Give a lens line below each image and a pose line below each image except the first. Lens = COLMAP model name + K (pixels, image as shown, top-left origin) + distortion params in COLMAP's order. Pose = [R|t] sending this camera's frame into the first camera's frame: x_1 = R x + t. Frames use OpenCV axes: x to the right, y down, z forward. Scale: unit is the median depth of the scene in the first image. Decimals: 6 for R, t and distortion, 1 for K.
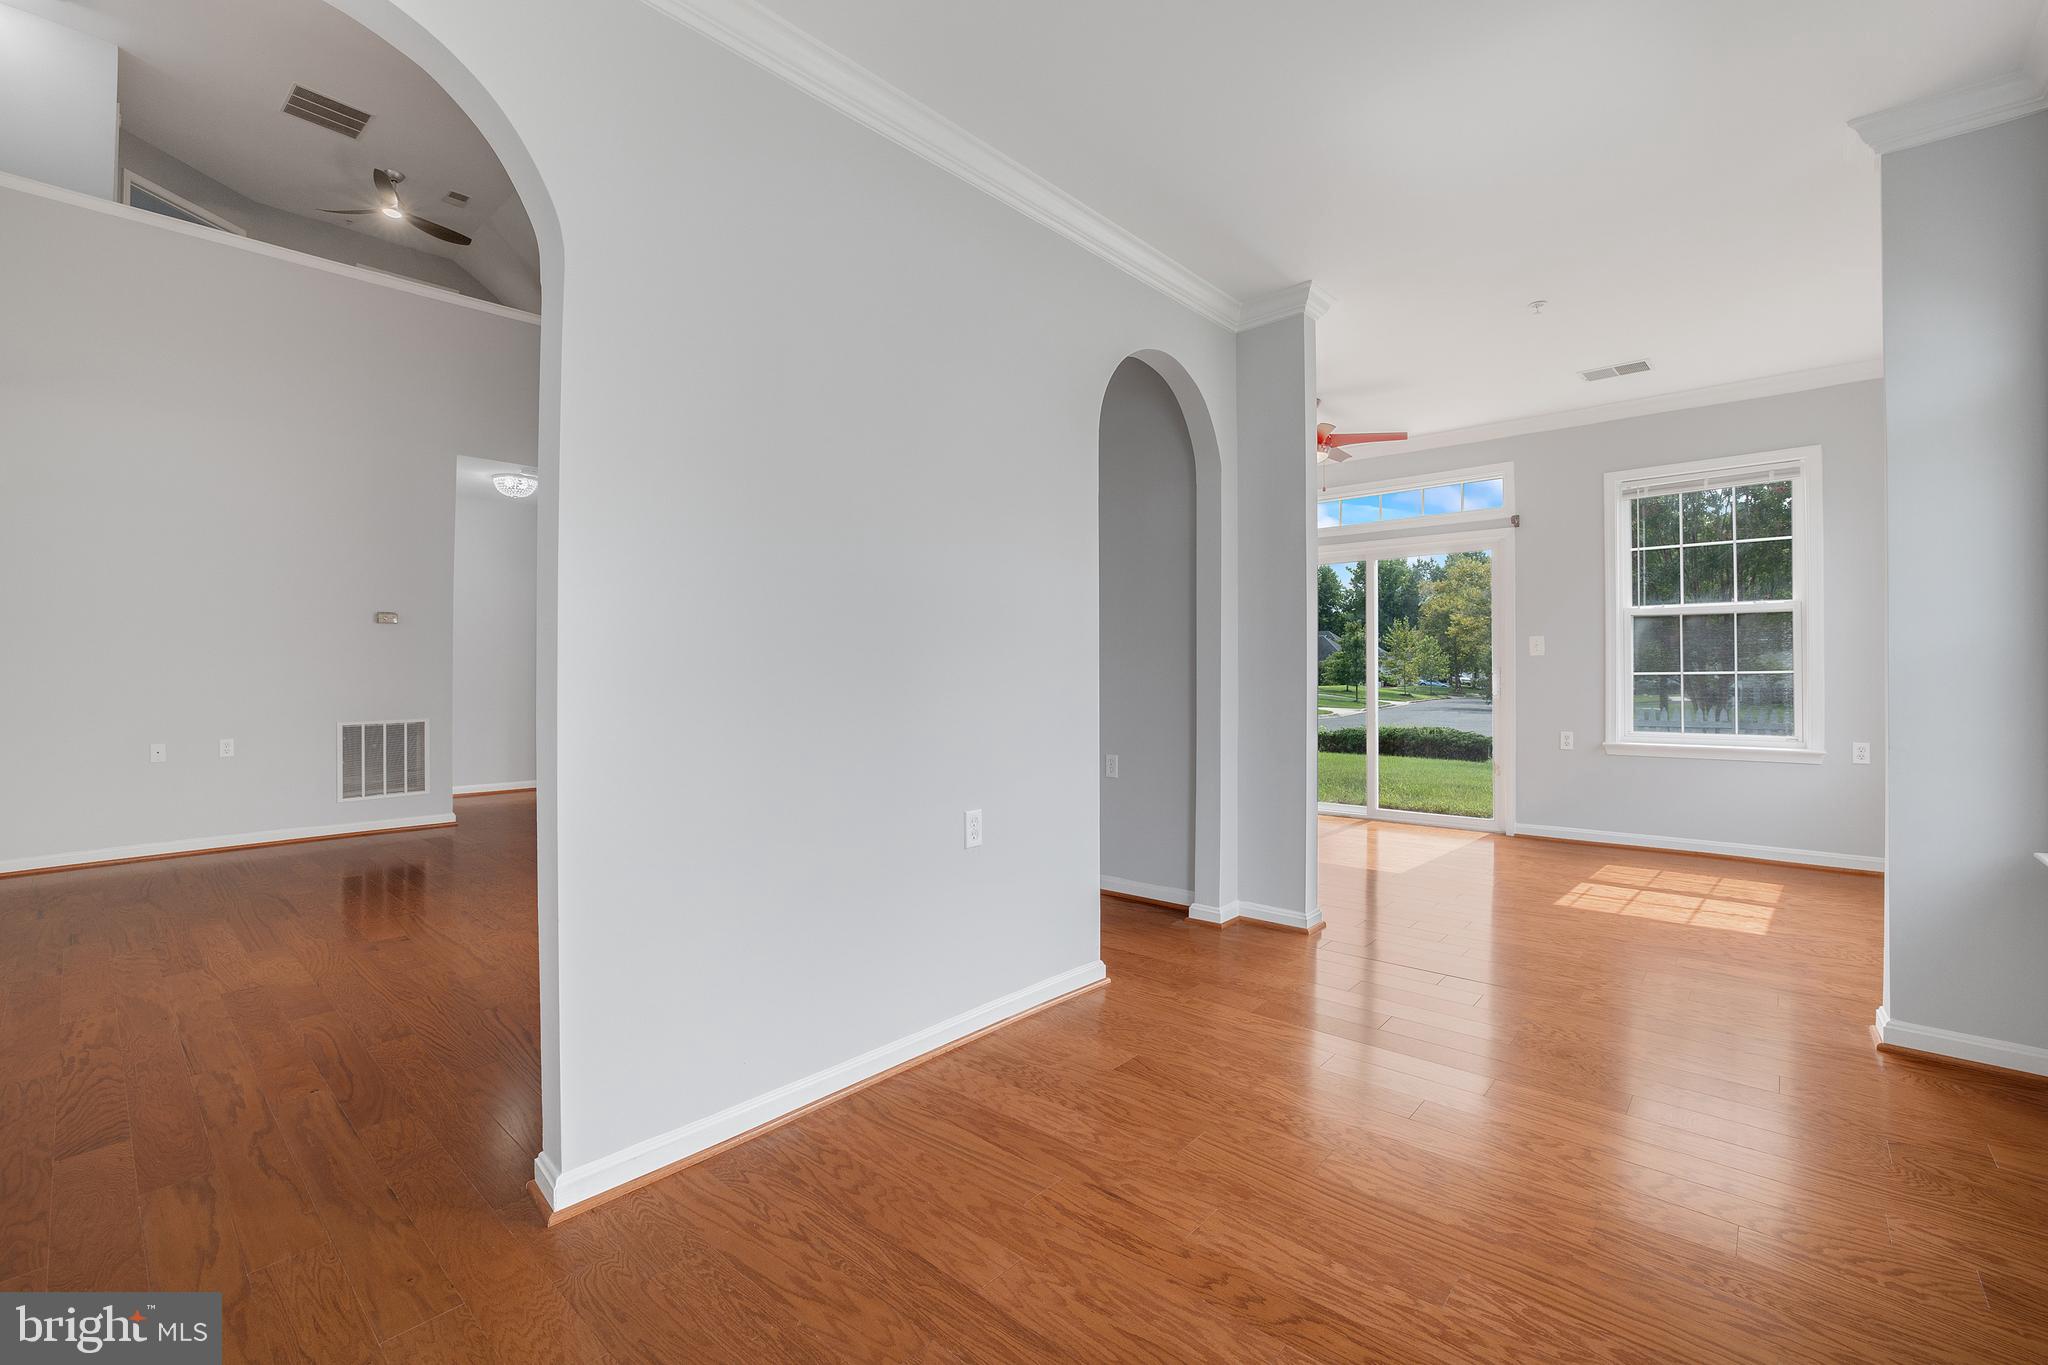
lens RADIAL K [[883.4, 0, 1016.7], [0, 883.4, 669.6], [0, 0, 1]] dist [-0.023645, 0.009396]
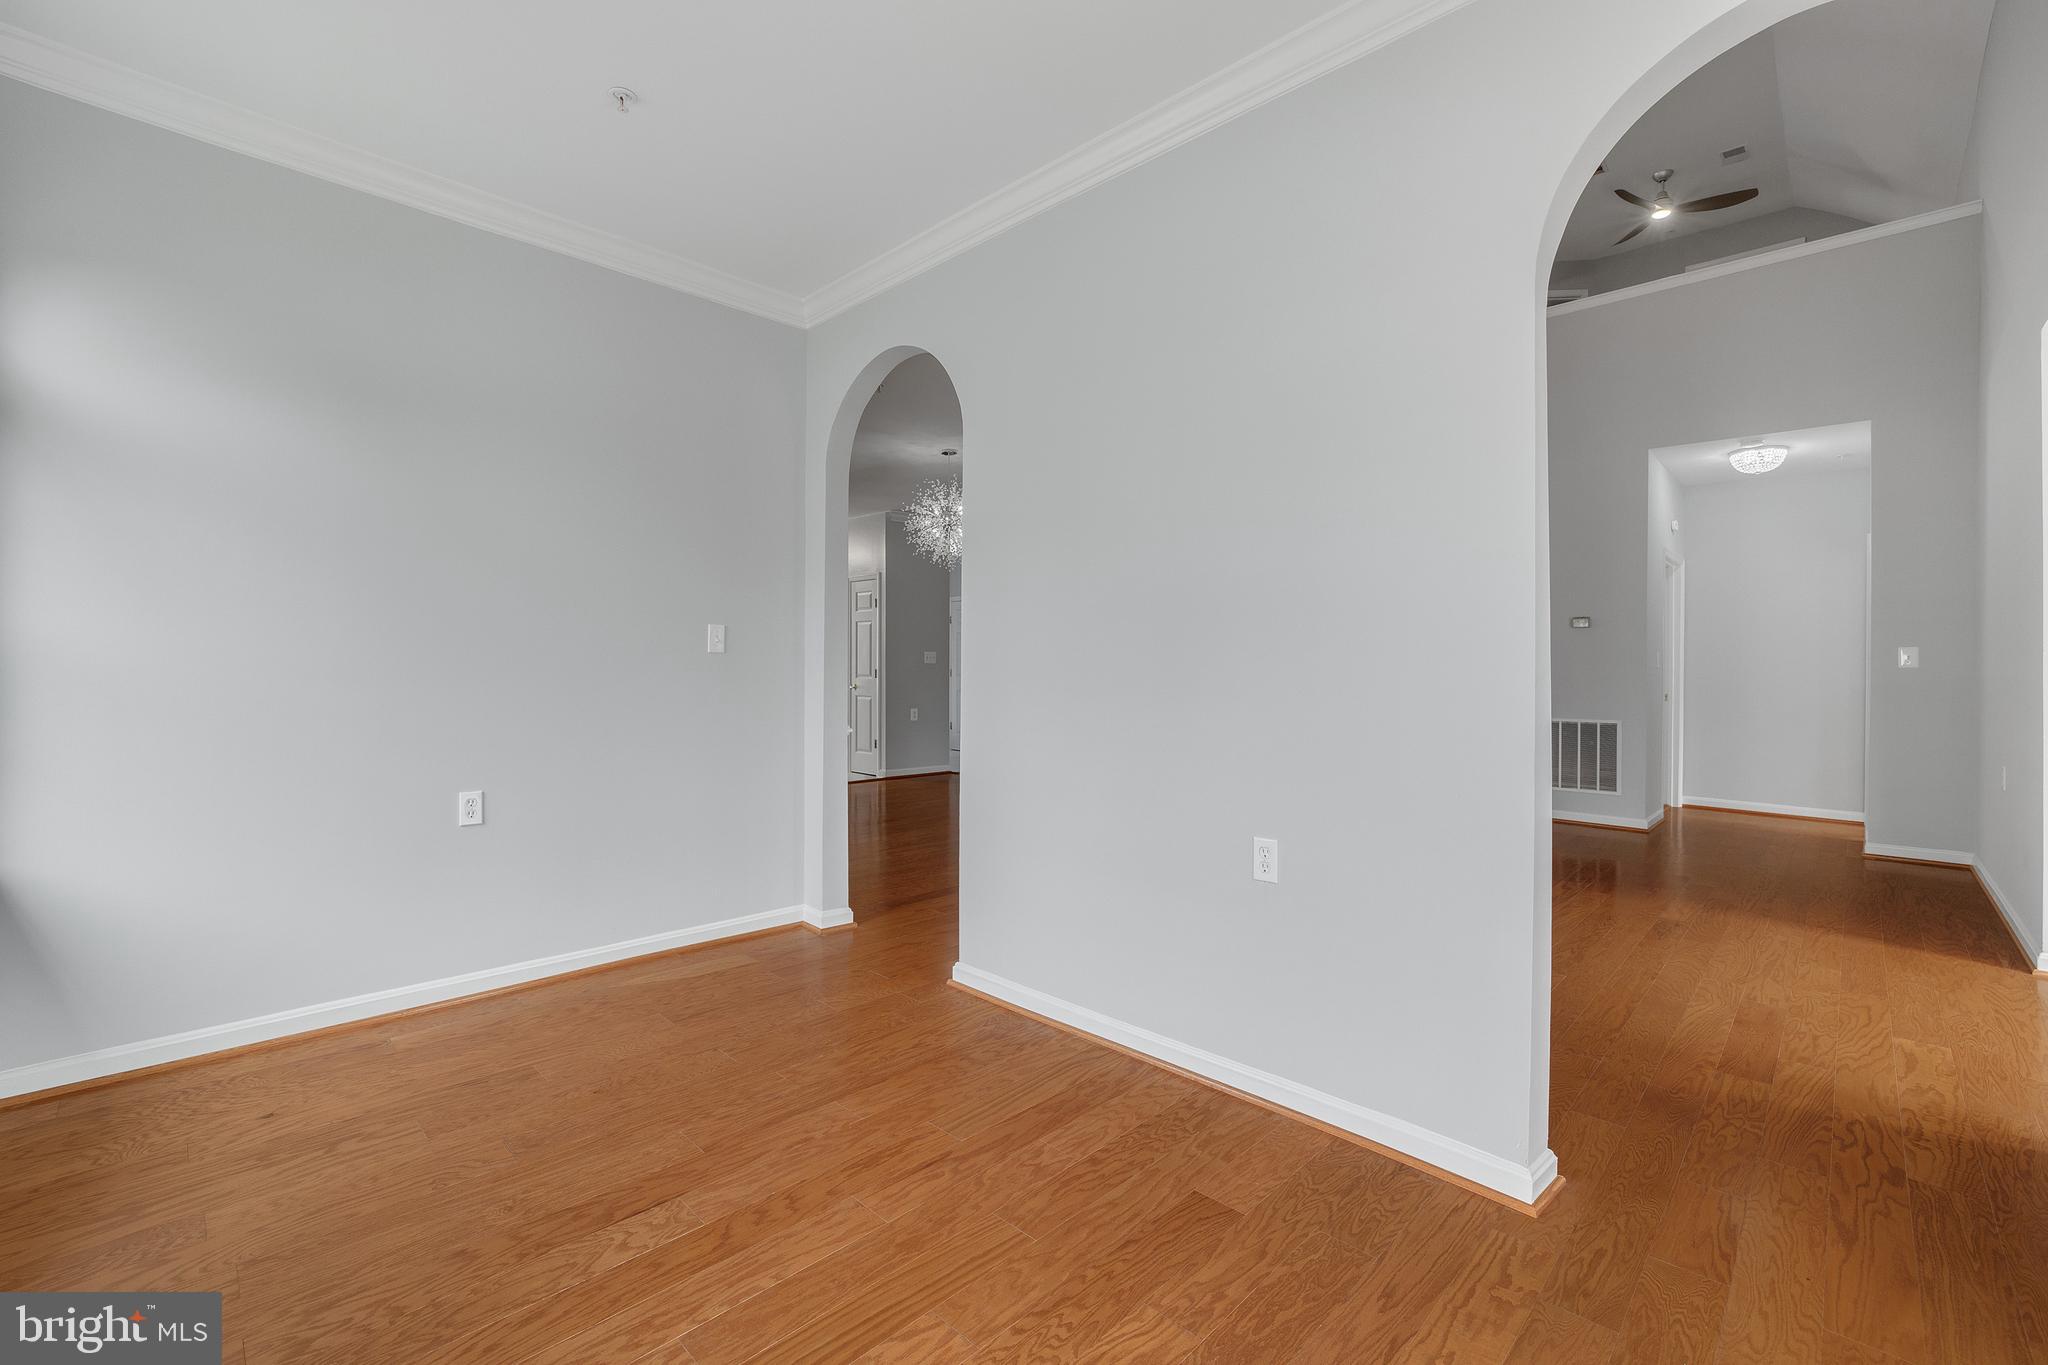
lens RADIAL K [[883.4, 0, 1022.7], [0, 883.4, 676.4], [0, 0, 1]] dist [-0.023645, 0.009396]
pose [[-0.055650, 0.010367, -0.998397, 0.811762], [-0.005419, 0.999928, 0.010685, -0.003712], [0.998436, 0.006005, -0.055590, 0.818522]]
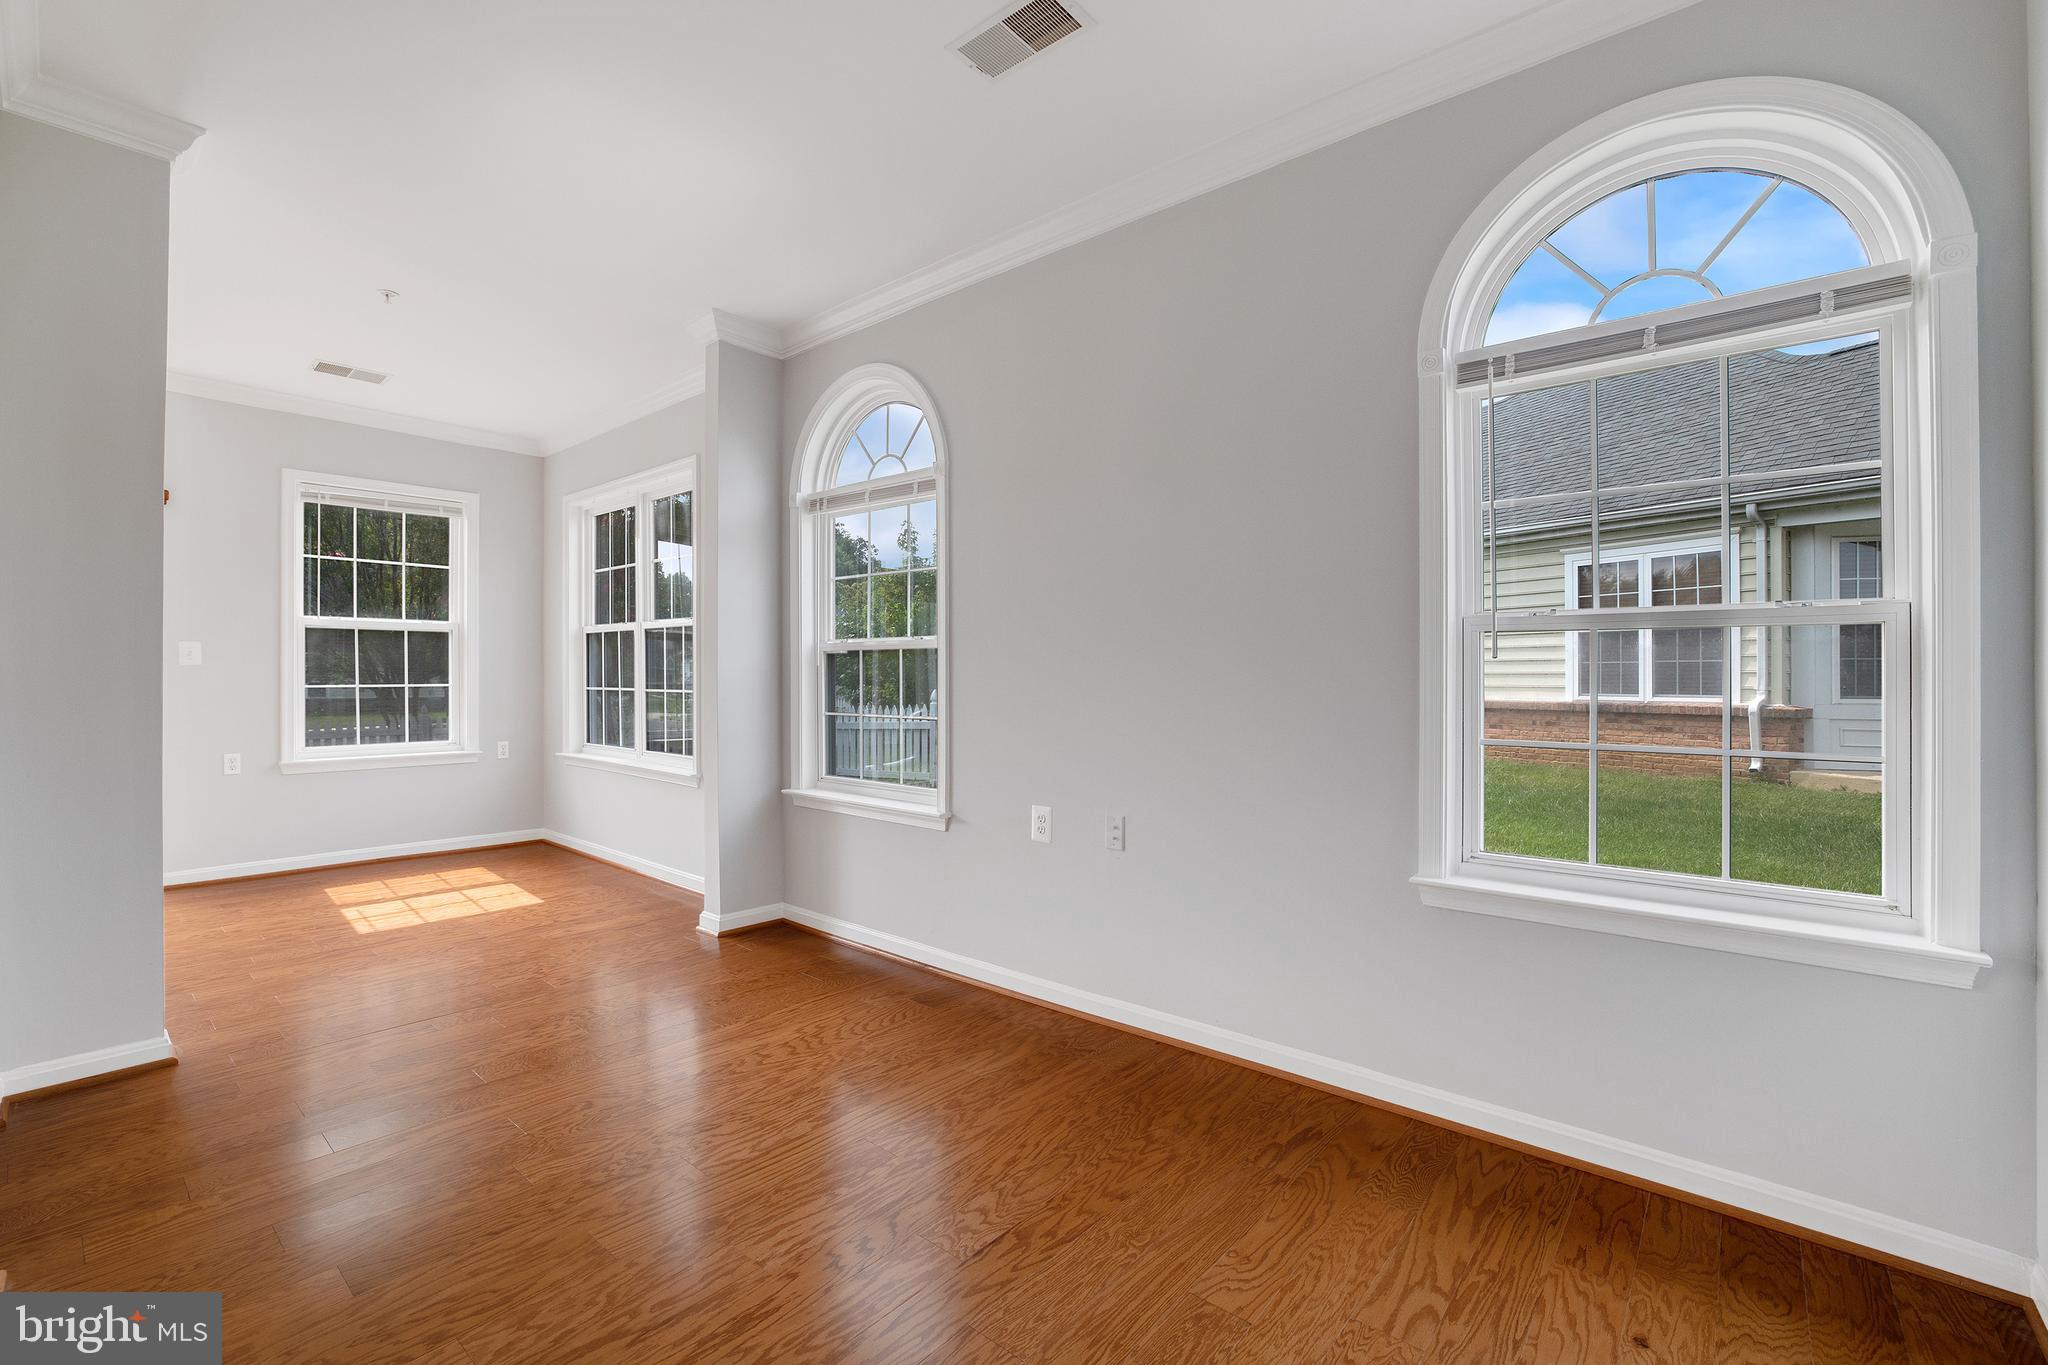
lens RADIAL K [[883.4, 0, 1020.5], [0, 883.4, 682.2], [0, 0, 1]] dist [-0.023645, 0.009396]
pose [[-0.016962, 0.002878, 0.999852, -0.499981], [-0.001958, 0.999994, -0.002912, 0.002037], [-0.999854, -0.002007, -0.016956, 0.478563]]
